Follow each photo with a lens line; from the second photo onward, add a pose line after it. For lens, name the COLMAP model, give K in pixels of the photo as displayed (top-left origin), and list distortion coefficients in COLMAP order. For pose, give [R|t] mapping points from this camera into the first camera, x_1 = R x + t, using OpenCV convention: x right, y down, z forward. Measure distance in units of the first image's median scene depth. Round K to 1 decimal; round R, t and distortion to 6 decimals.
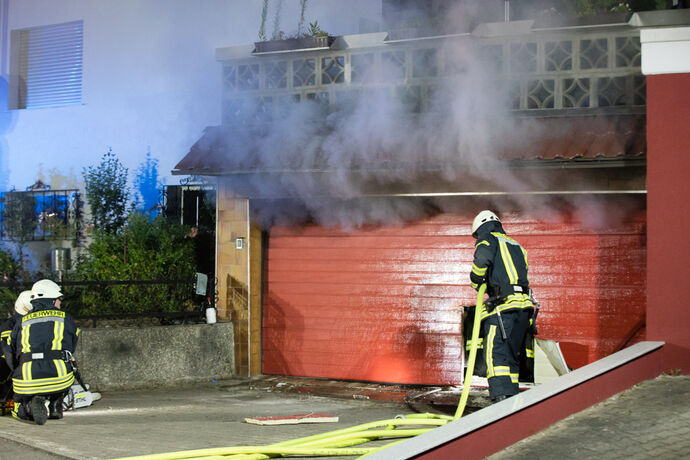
lens RADIAL K [[1371.2, 0, 346.5], [0, 1371.2, 233.4], [0, 0, 1]] dist [-0.322442, 0.000000]
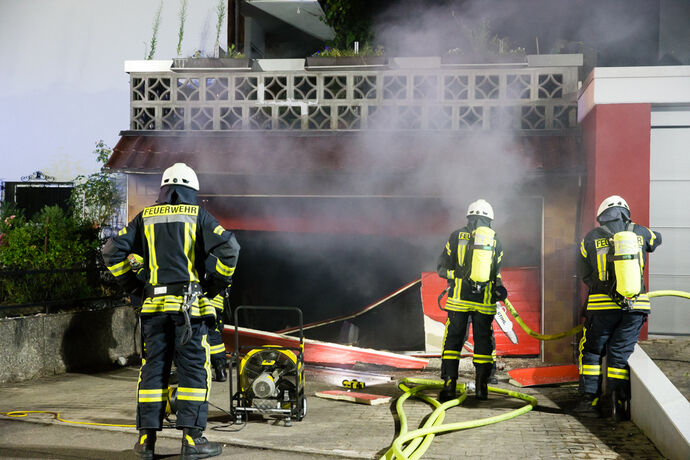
lens RADIAL K [[1010.5, 0, 344.9], [0, 1010.5, 228.5], [0, 0, 1]] dist [0.097716, 0.000000]
pose [[0.905570, 0.007840, 0.424125, -0.319481], [-0.008395, 0.999965, -0.000560, 0.001222], [-0.424114, -0.003054, 0.905604, 0.180194]]
